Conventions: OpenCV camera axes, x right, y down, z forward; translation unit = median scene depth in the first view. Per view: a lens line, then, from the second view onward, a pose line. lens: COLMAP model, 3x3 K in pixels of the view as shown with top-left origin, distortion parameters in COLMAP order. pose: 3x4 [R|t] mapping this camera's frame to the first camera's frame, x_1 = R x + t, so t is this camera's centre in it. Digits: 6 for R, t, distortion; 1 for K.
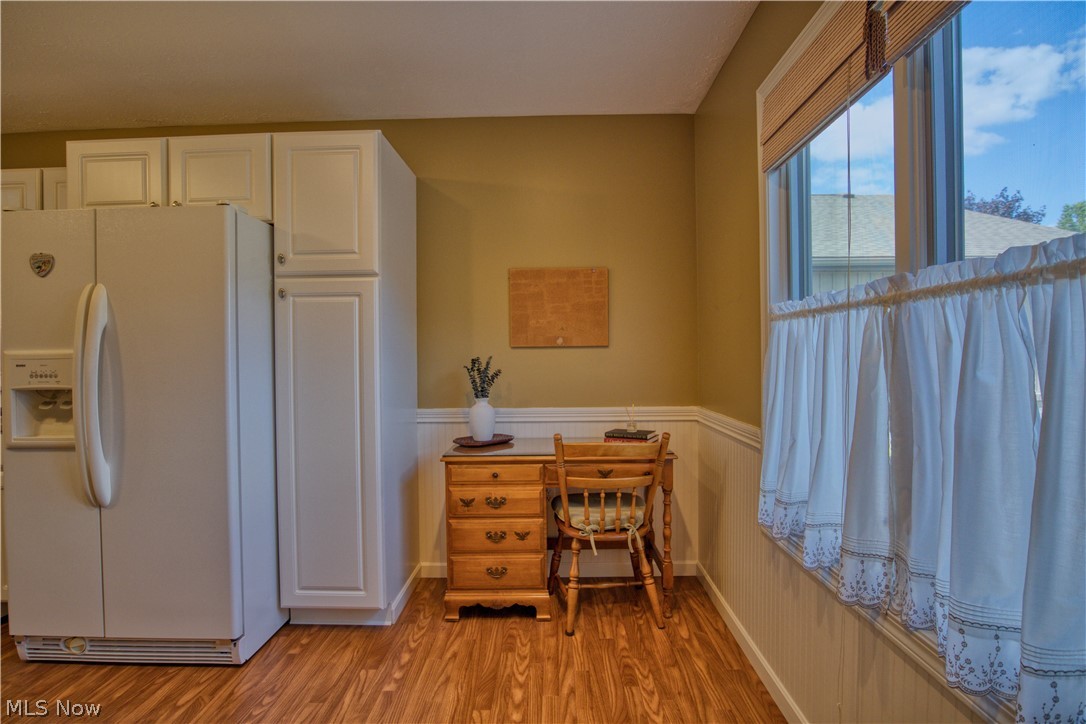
lens RADIAL K [[543.7, 0, 546.2], [0, 543.7, 361.2], [0, 0, 1]] dist [-0.049522, 0.015337]
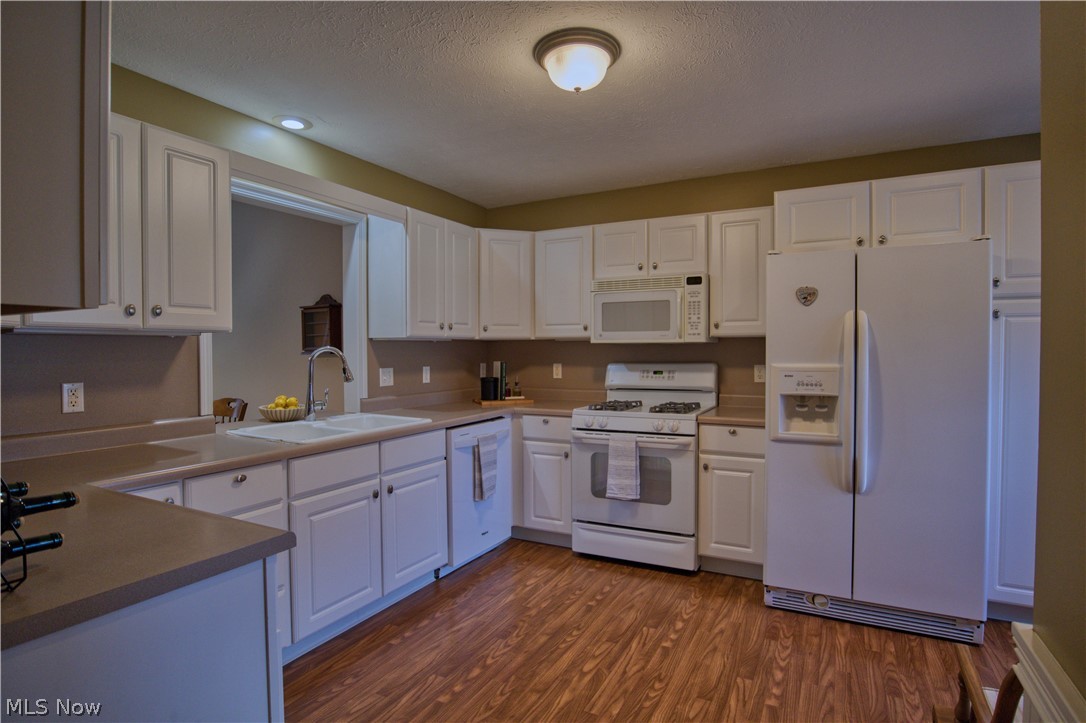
lens RADIAL K [[557.0, 0, 557.2], [0, 557.0, 361.6], [0, 0, 1]] dist [-0.032623, 0.001477]
pose [[0.896828, 0.017916, -0.442016, -0.884689], [-0.012852, 0.999813, 0.014450, -0.037210], [0.442192, -0.007278, 0.896891, -0.435418]]
